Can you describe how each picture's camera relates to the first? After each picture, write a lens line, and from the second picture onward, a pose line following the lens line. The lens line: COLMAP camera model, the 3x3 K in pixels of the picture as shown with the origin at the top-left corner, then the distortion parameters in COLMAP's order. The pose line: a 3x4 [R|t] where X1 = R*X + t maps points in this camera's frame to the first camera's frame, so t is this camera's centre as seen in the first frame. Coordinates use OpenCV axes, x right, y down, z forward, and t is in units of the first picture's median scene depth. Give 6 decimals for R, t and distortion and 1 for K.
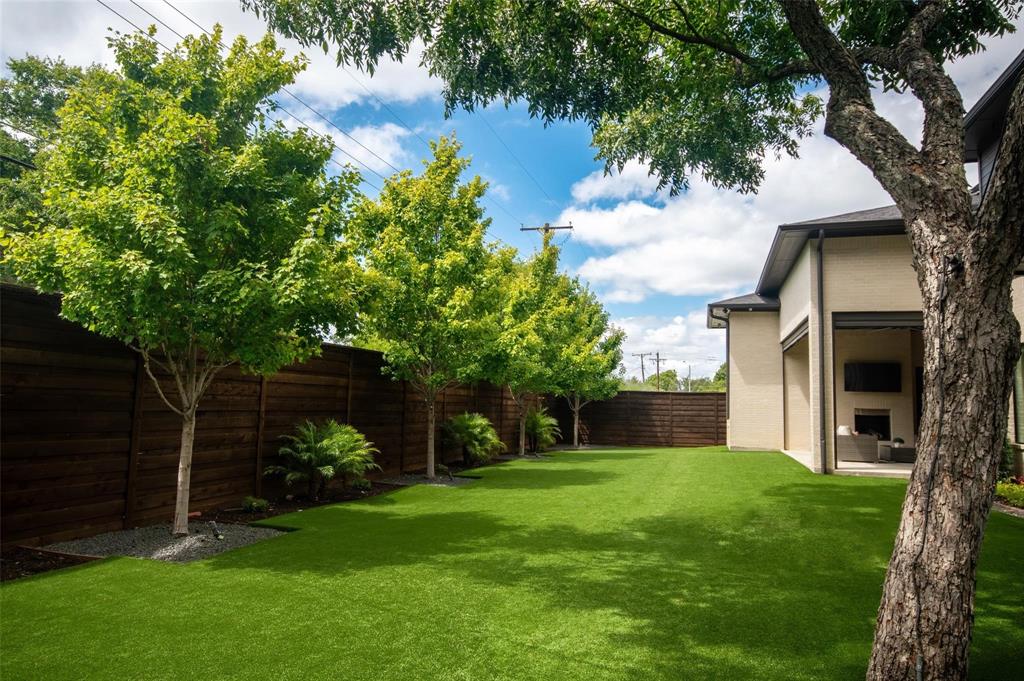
lens RADIAL K [[673.7, 0, 512.0], [0, 673.7, 340.5], [0, 0, 1]] dist [-0.027076, 0.036503]
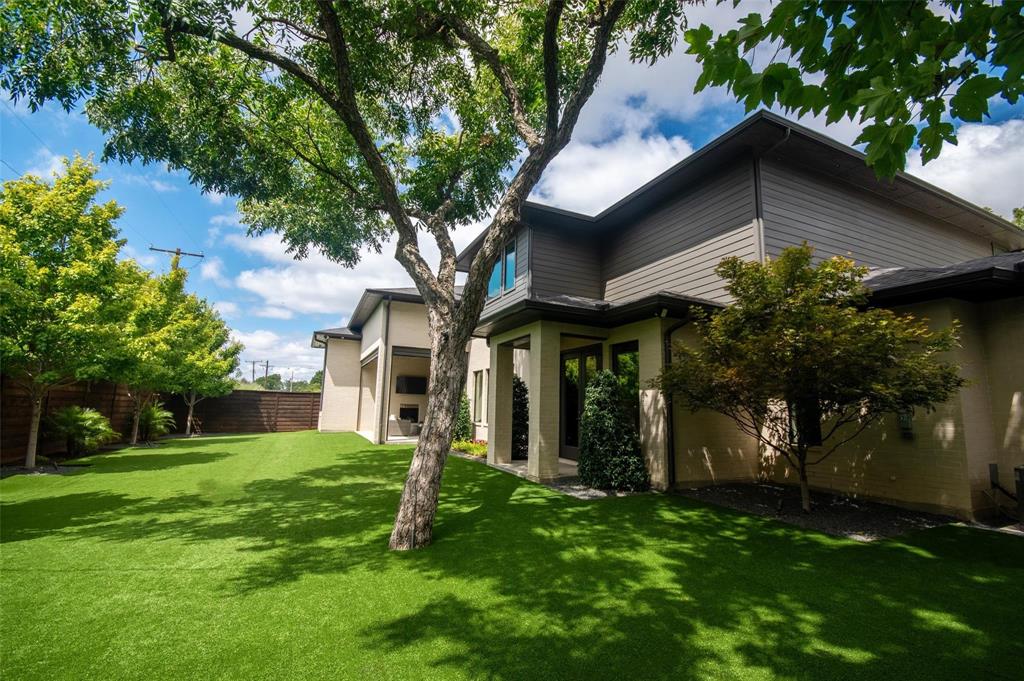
lens RADIAL K [[461.7, 0, 512.0], [0, 461.7, 340.5], [0, 0, 1]] dist [0.001129, -0.000846]
pose [[0.763624, 0.088592, 0.639554, -0.021643], [-0.066169, 0.996064, -0.058970, -0.005515], [-0.642261, 0.002712, 0.766481, -0.049672]]
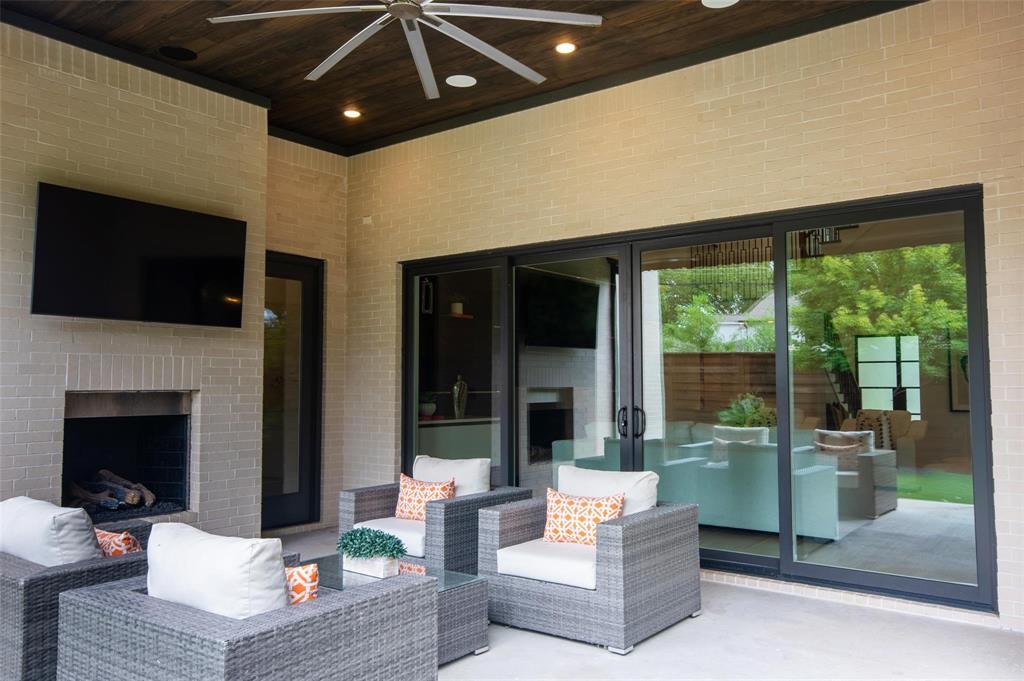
lens RADIAL K [[813.1, 0, 512.0], [0, 813.1, 340.5], [0, 0, 1]] dist [-0.001113, -0.000286]
pose [[0.359061, 0.022382, 0.933046, 0.307127], [-0.080838, 0.996701, 0.007200, 0.069609], [-0.929807, -0.078011, 0.359686, 0.761903]]
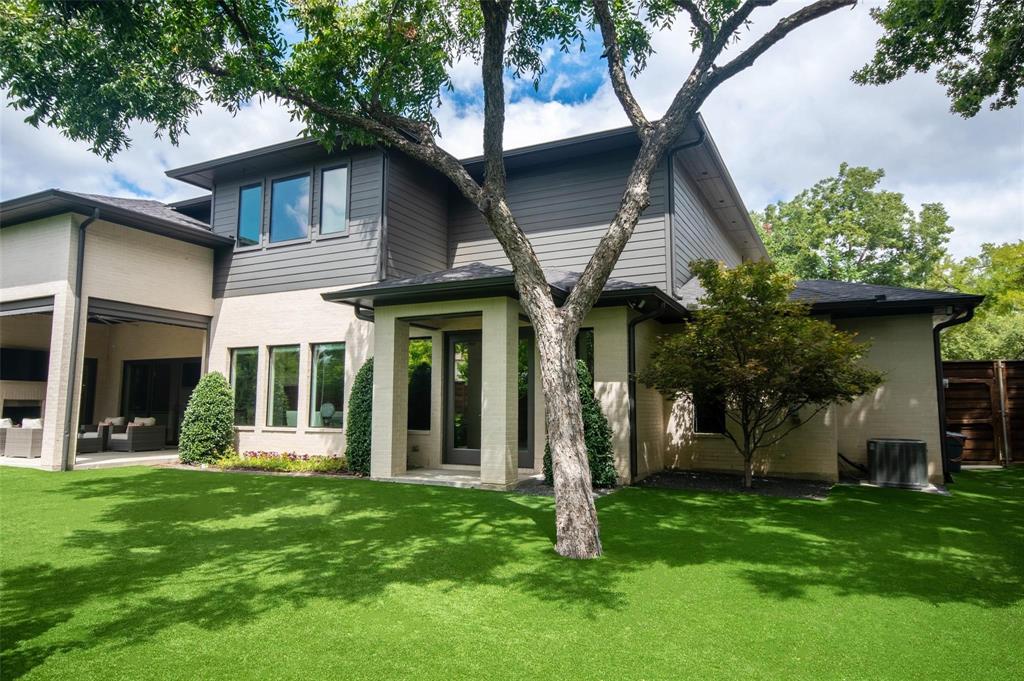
lens RADIAL K [[673.7, 0, 512.0], [0, 673.7, 340.5], [0, 0, 1]] dist [-0.027076, 0.036503]
pose [[0.188975, 0.079548, 0.978755, -0.243941], [-0.095028, 0.993517, -0.062400, 0.014977], [-0.977373, -0.081217, 0.195309, 0.170380]]
